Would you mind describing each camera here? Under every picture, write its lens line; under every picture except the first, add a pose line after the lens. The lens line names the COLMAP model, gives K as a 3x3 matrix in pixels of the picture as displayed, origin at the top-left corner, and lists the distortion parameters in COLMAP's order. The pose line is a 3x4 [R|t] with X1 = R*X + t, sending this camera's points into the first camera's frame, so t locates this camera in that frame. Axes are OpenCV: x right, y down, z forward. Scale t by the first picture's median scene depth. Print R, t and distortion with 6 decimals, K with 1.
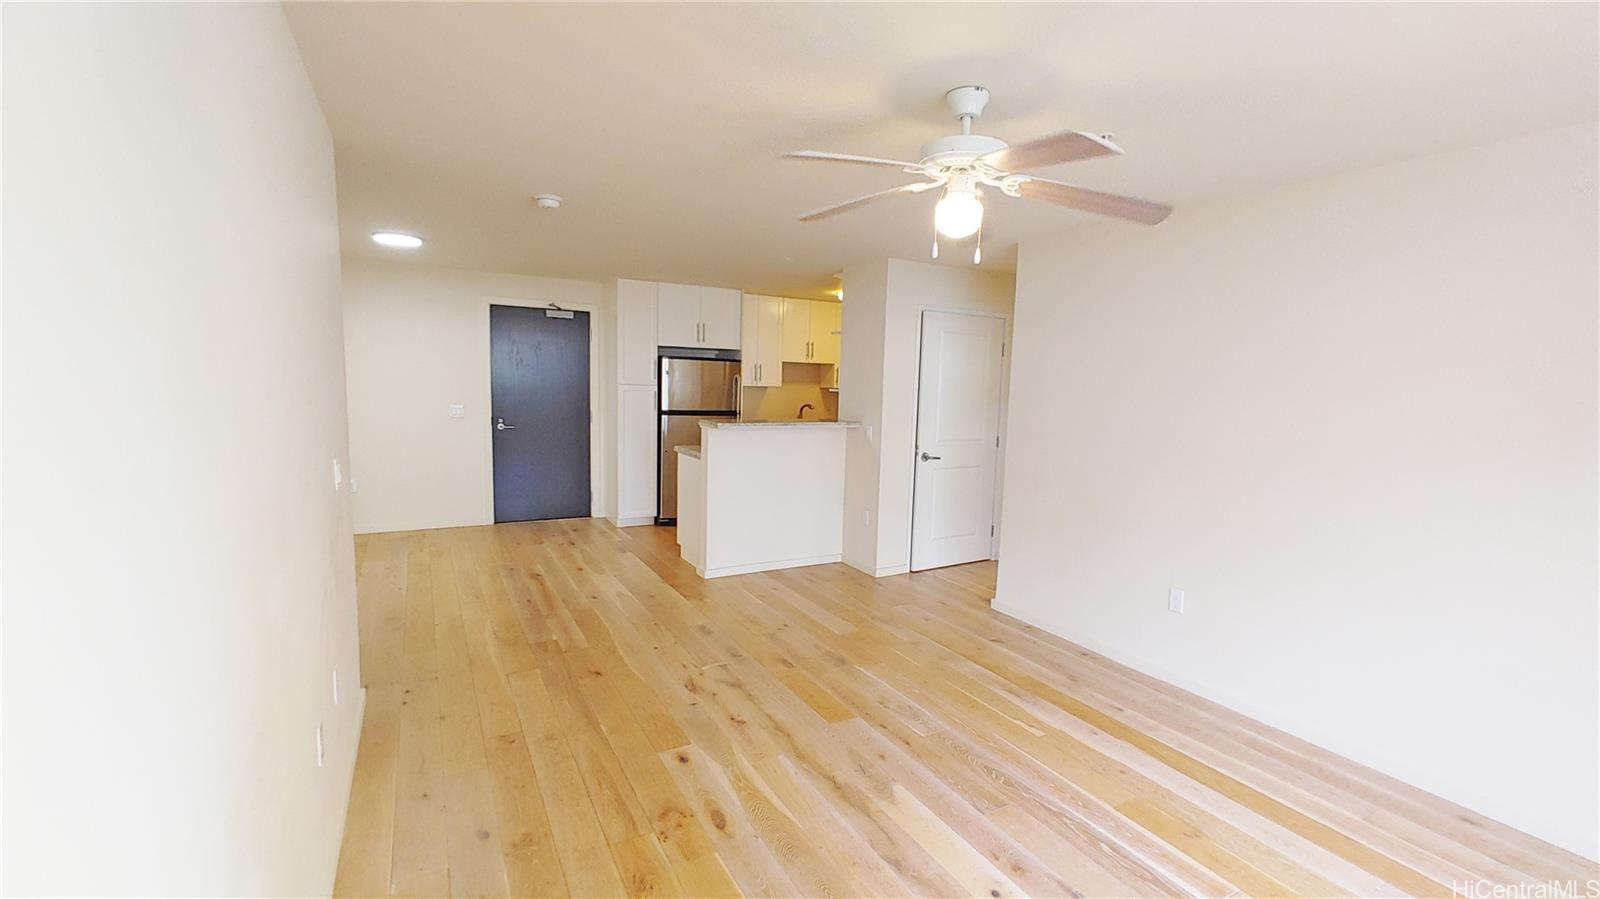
lens RADIAL K [[682.9, 0, 800.0], [0, 682.9, 449.5], [0, 0, 1]] dist [0.000248, -0.000077]
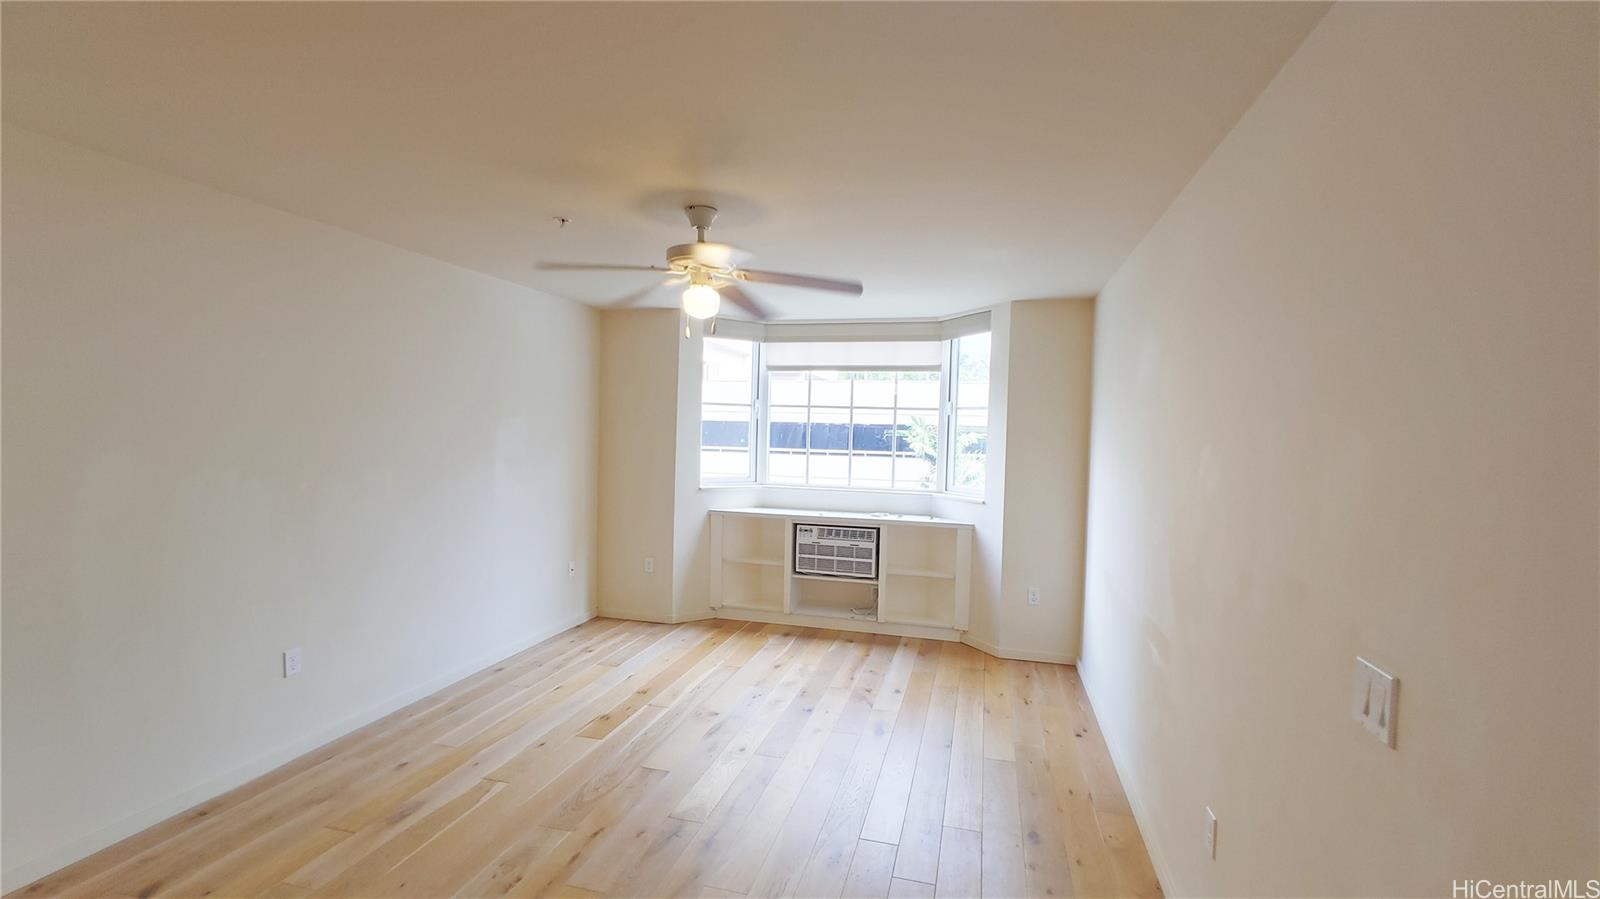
lens RADIAL K [[682.9, 0, 800.0], [0, 682.9, 449.5], [0, 0, 1]] dist [0.000248, -0.000077]
pose [[-0.717952, -0.070065, 0.692557, -0.754822], [0.024174, 0.991812, 0.125401, -0.217204], [-0.695672, 0.106774, -0.710380, 1.692036]]
